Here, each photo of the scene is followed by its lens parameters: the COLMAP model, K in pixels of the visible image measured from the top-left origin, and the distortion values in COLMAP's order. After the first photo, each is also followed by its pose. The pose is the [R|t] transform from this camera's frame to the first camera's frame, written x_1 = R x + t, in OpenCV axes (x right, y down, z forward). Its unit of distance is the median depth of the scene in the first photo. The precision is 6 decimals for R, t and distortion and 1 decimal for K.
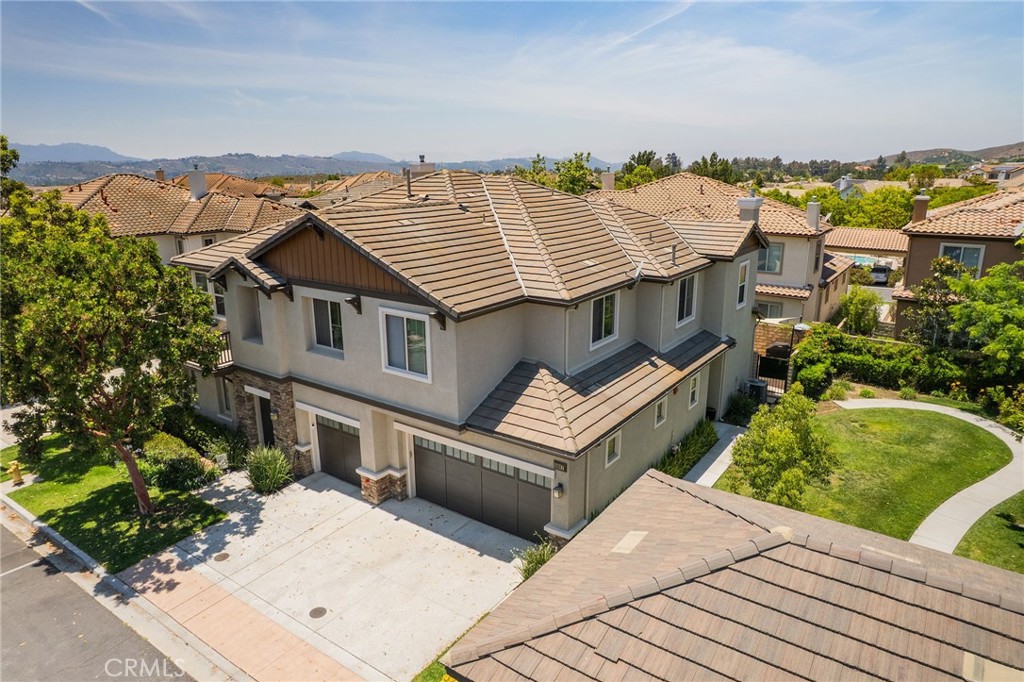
lens RADIAL K [[662.8, 0, 517.1], [0, 662.8, 327.0], [0, 0, 1]] dist [-0.100484, 0.101566]
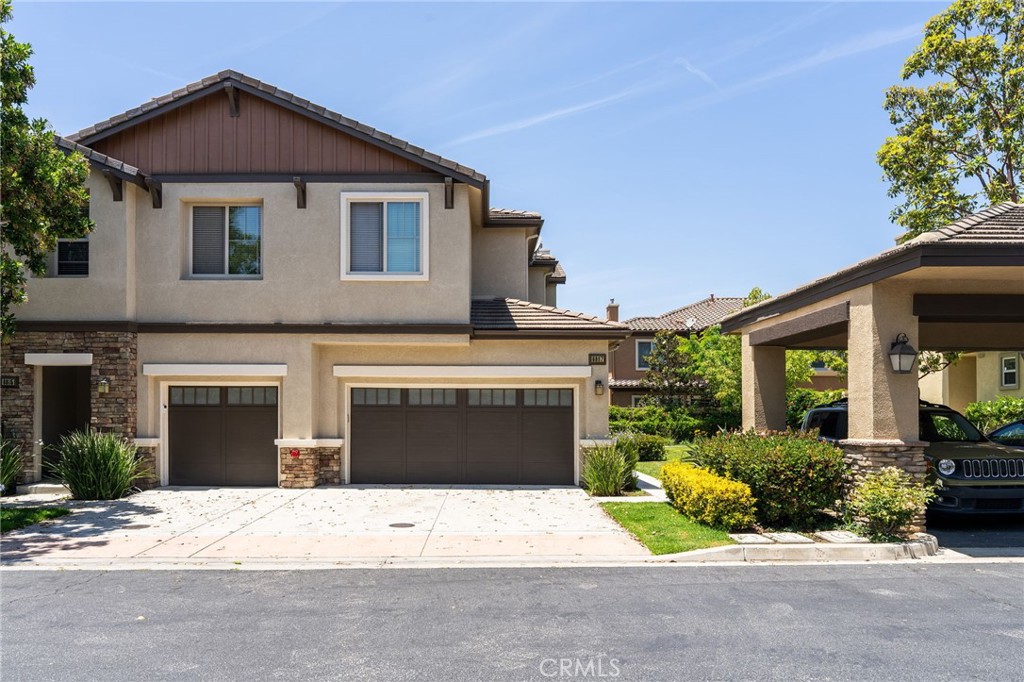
lens RADIAL K [[709.3, 0, 477.4], [0, 709.3, 411.0], [0, 0, 1]] dist [-0.004424, -0.002280]
pose [[0.822387, 0.012123, 0.568800, -0.493579], [0.134444, 0.967316, -0.214998, 0.375559], [-0.552815, 0.253283, 0.793878, 0.288974]]
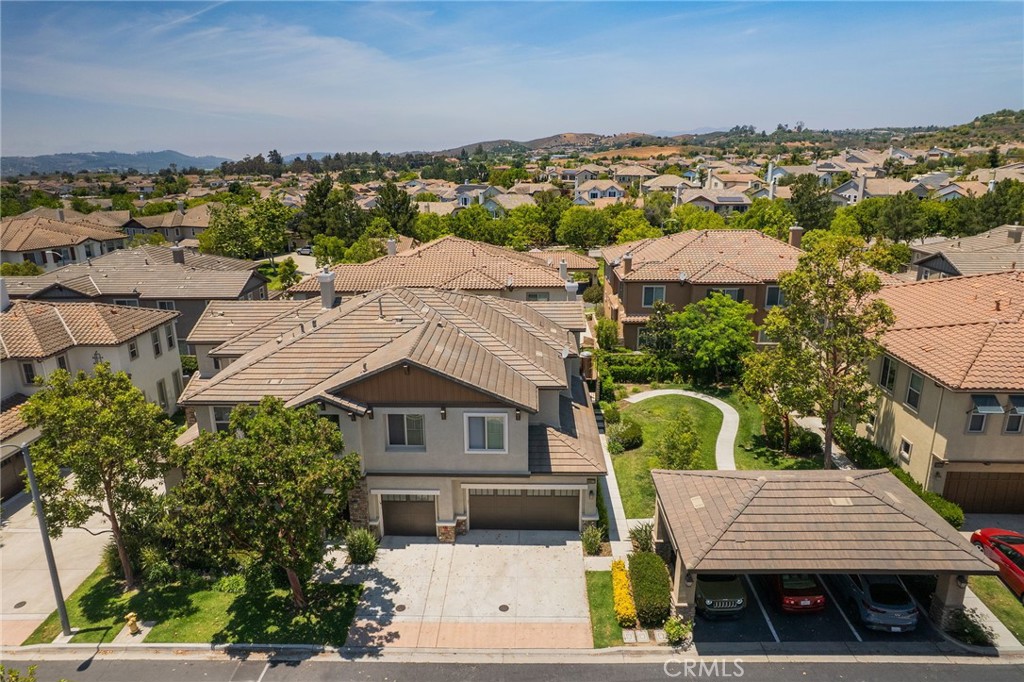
lens RADIAL K [[662.8, 0, 517.1], [0, 662.8, 327.0], [0, 0, 1]] dist [-0.100484, 0.101566]
pose [[0.827115, -0.147661, 0.542288, -0.818828], [0.137749, 0.988701, 0.059117, -0.271643], [-0.544890, 0.025803, 0.838110, -0.319030]]
